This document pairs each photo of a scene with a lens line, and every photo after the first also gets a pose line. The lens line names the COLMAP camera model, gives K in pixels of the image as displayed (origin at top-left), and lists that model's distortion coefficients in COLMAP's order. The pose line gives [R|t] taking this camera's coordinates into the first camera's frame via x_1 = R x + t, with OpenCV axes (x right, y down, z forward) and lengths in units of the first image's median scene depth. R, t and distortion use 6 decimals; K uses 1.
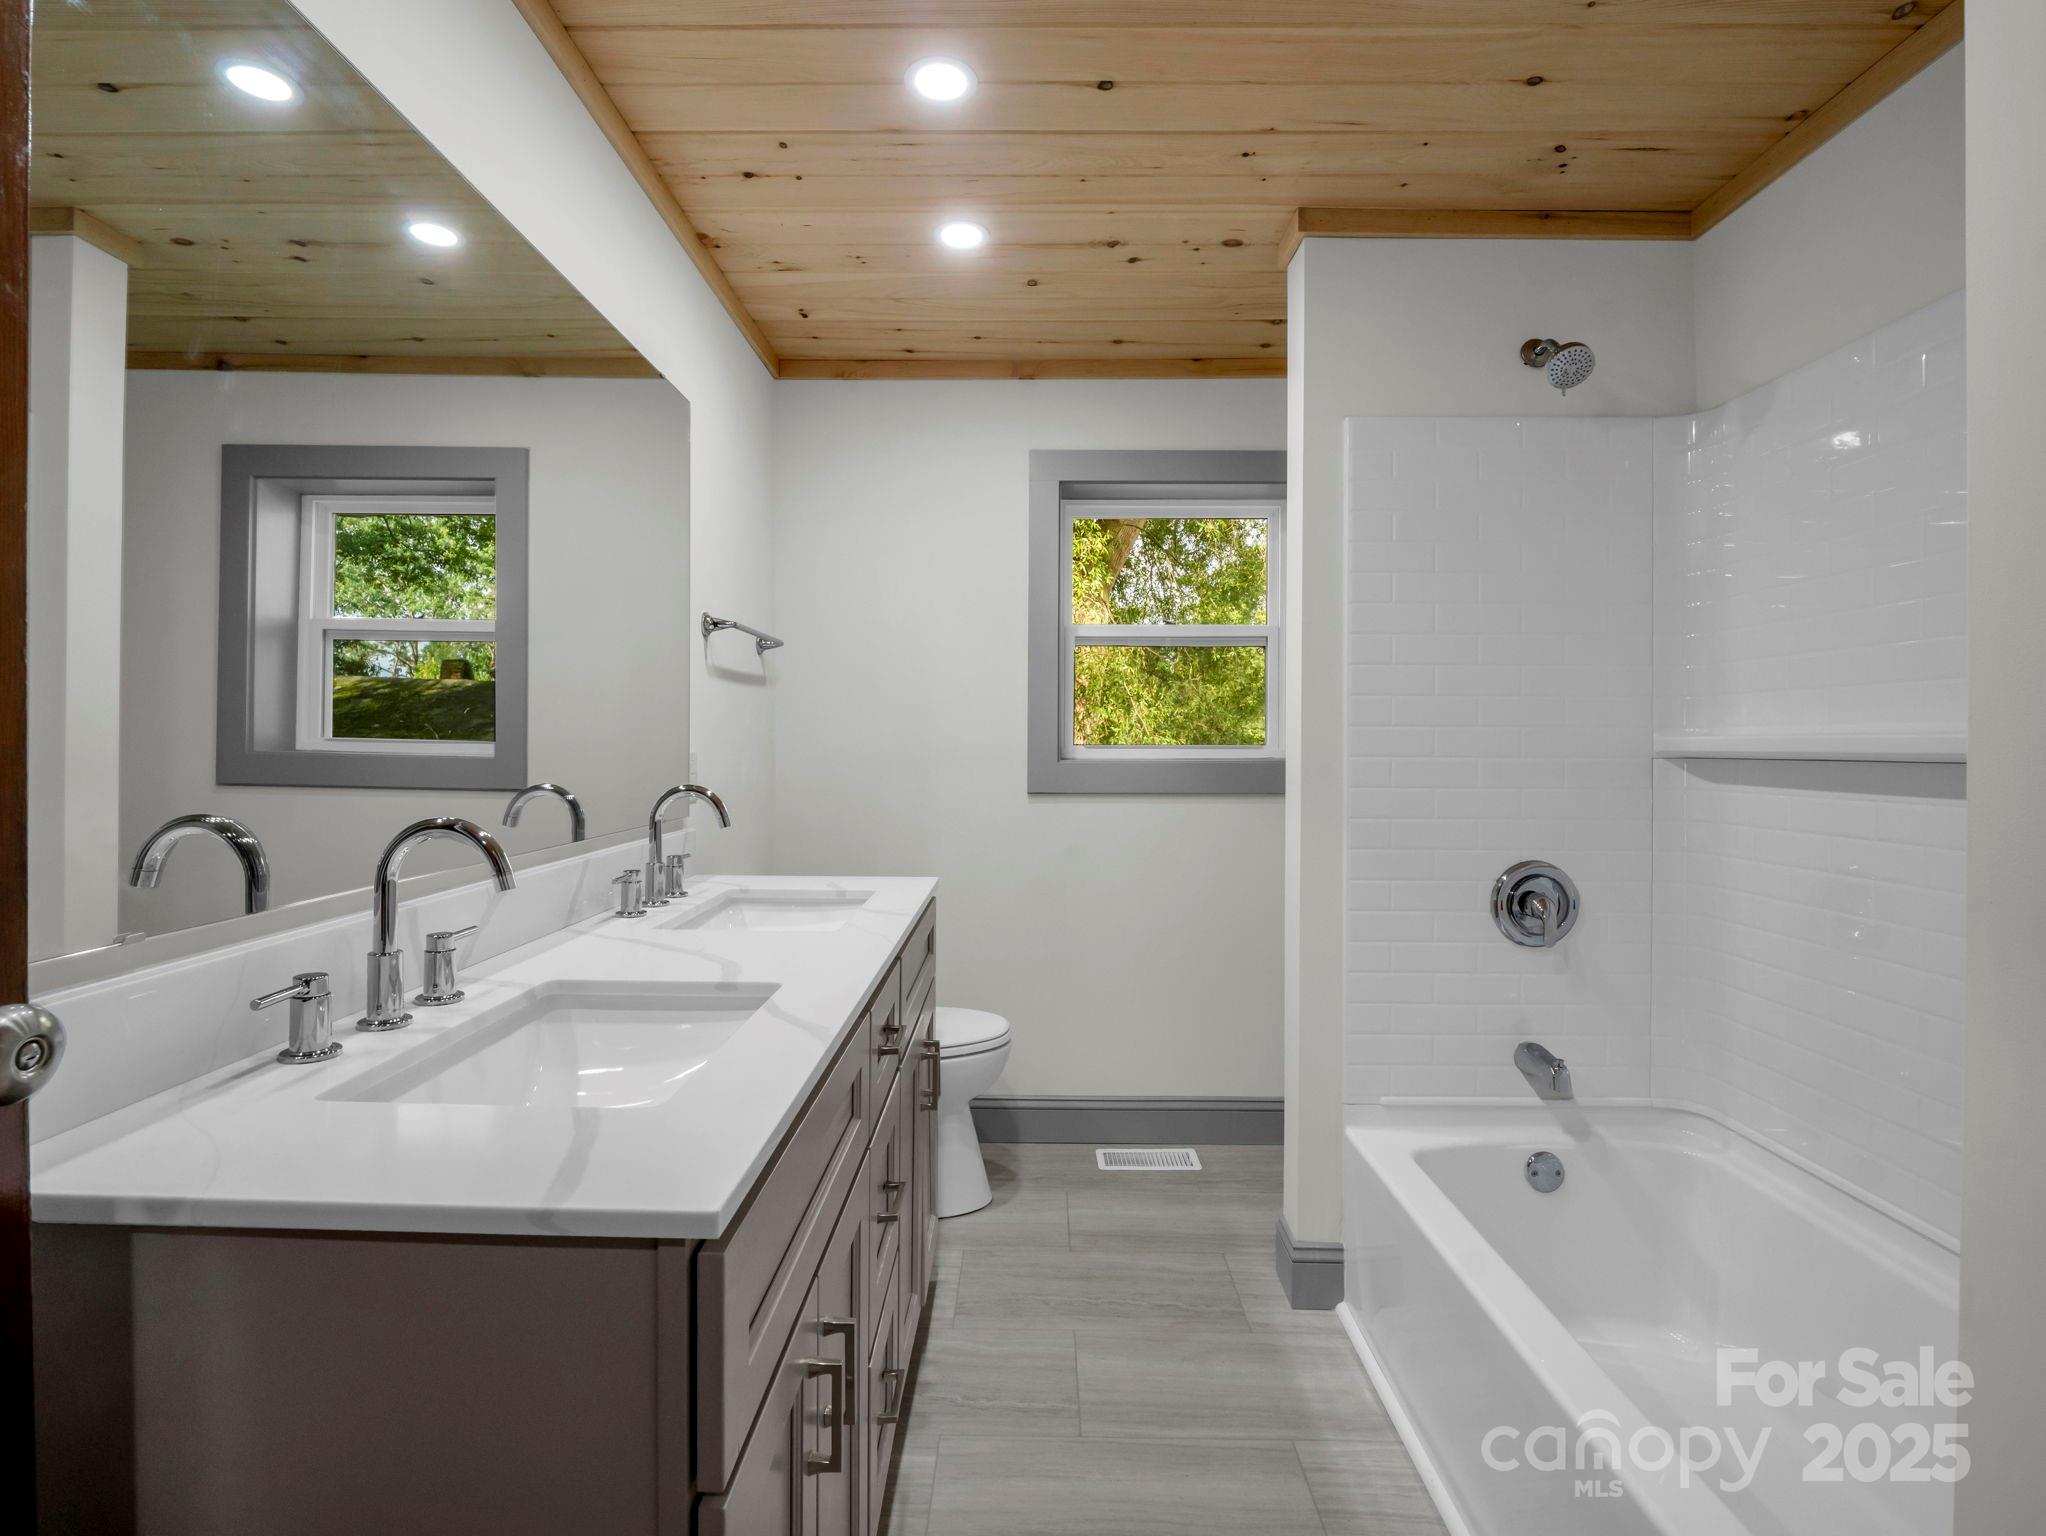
lens RADIAL K [[1001.2, 0, 1018.0], [0, 1001.2, 751.4], [0, 0, 1]] dist [-0.003042, -0.008051]
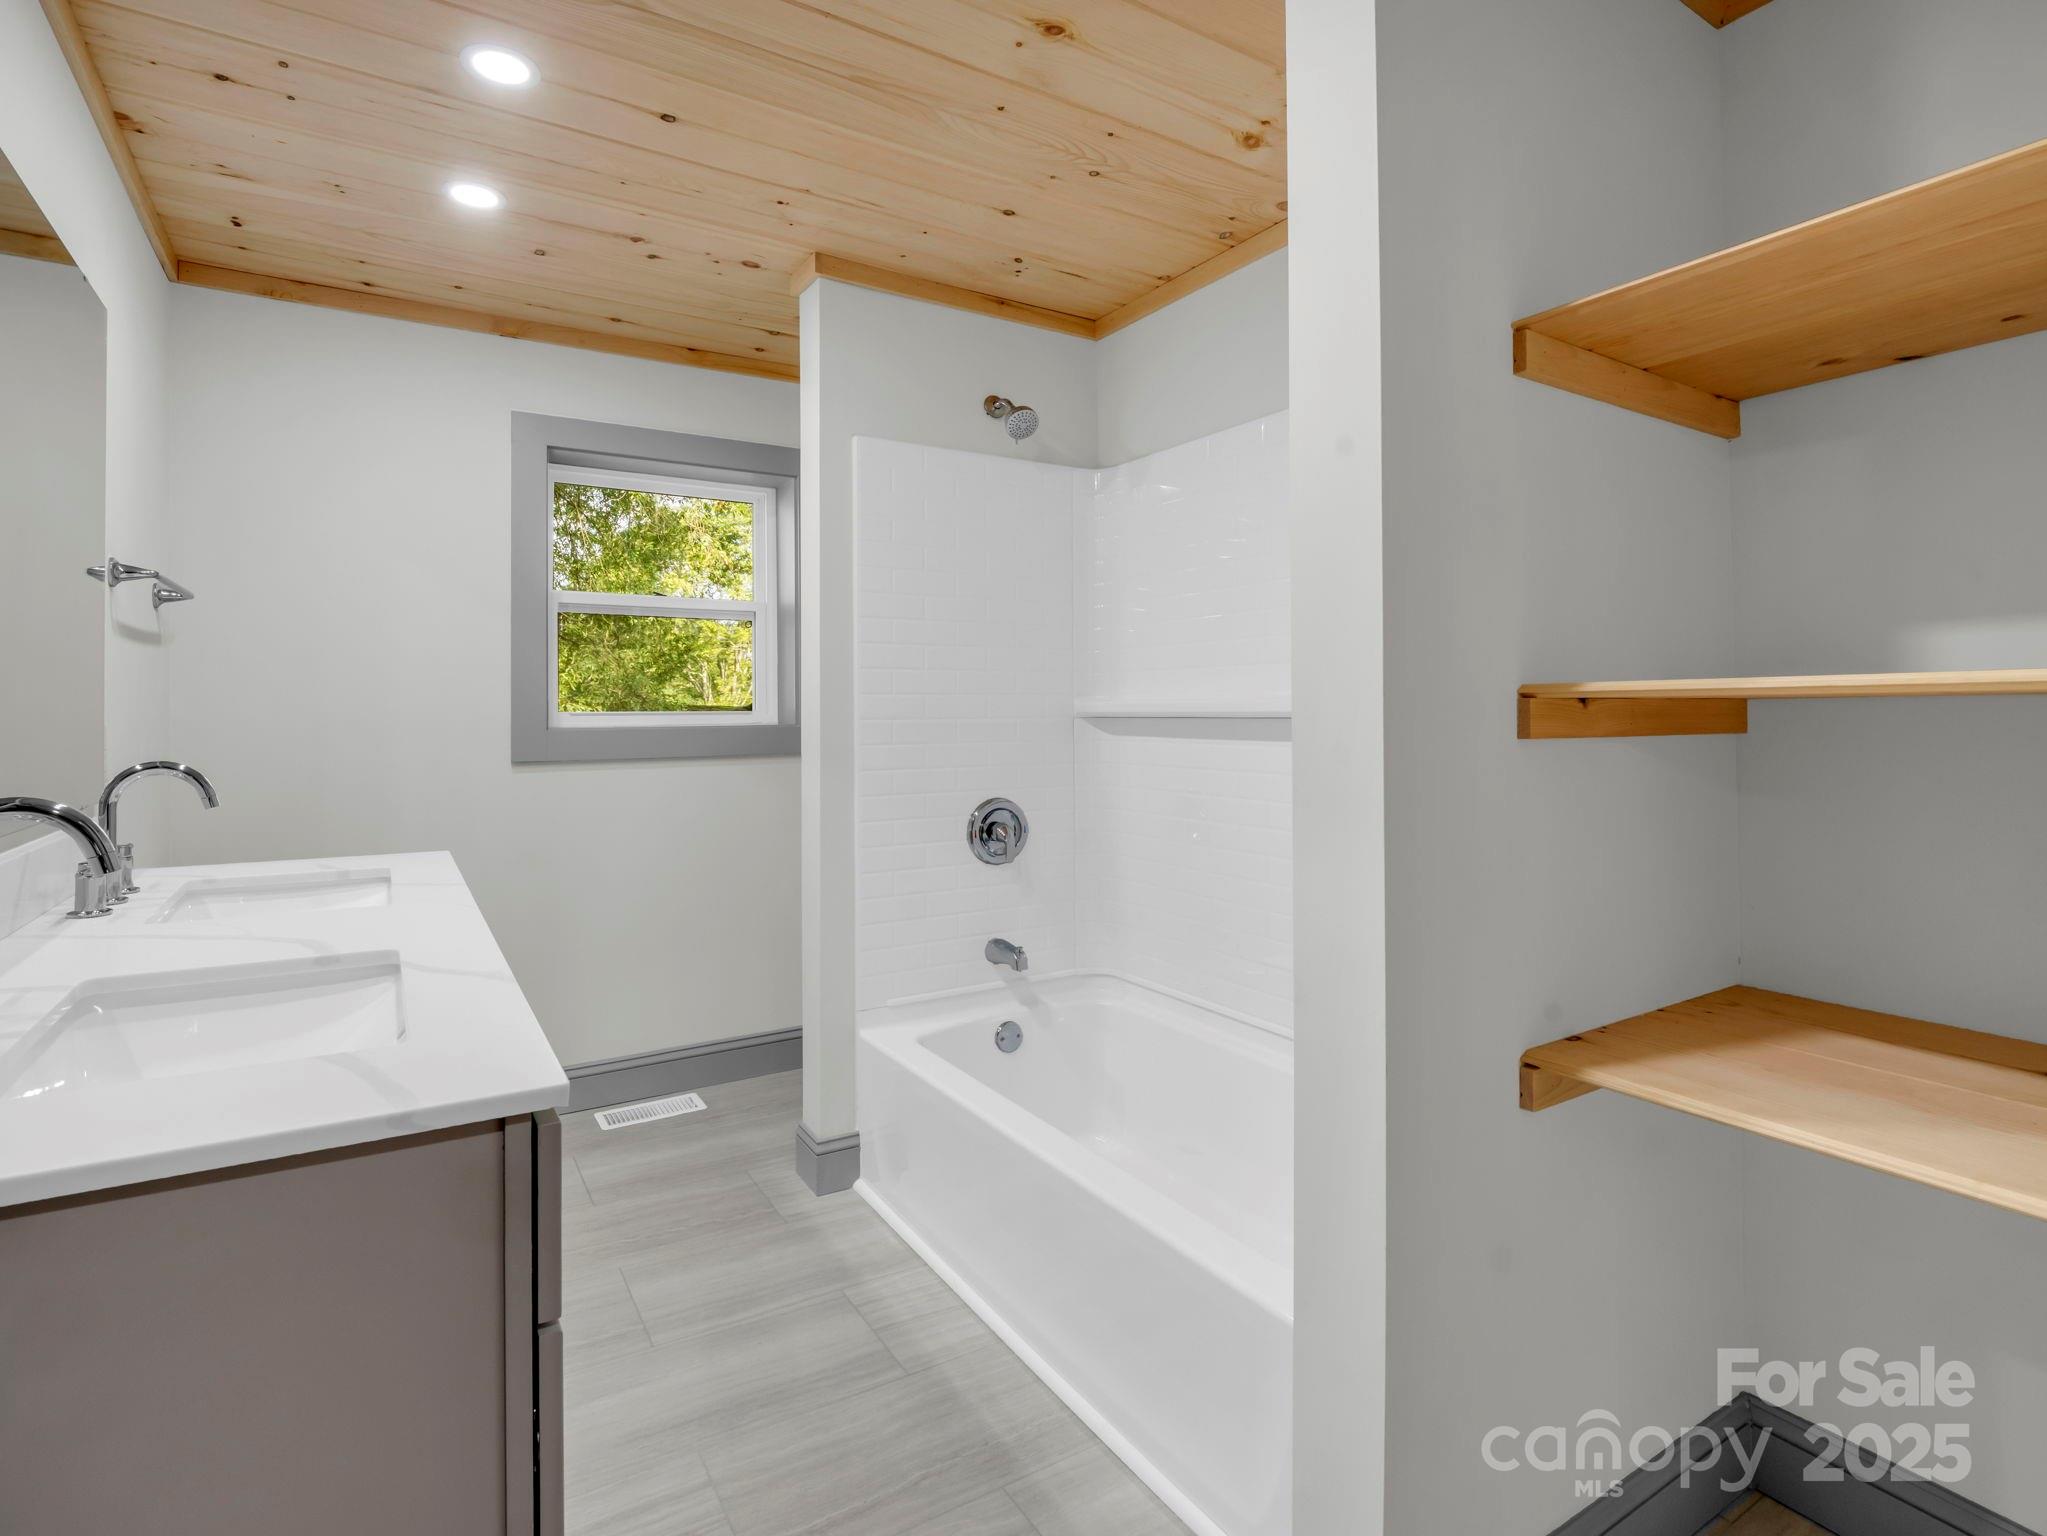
lens RADIAL K [[1033.1, 0, 938.0], [0, 1033.1, 710.5], [0, 0, 1]] dist [-0.001652, -0.010585]
pose [[0.875933, -0.008366, 0.482361, -0.179804], [0.011849, 0.999921, -0.004175, 0.001019], [-0.482288, 0.009373, 0.875963, -0.124318]]
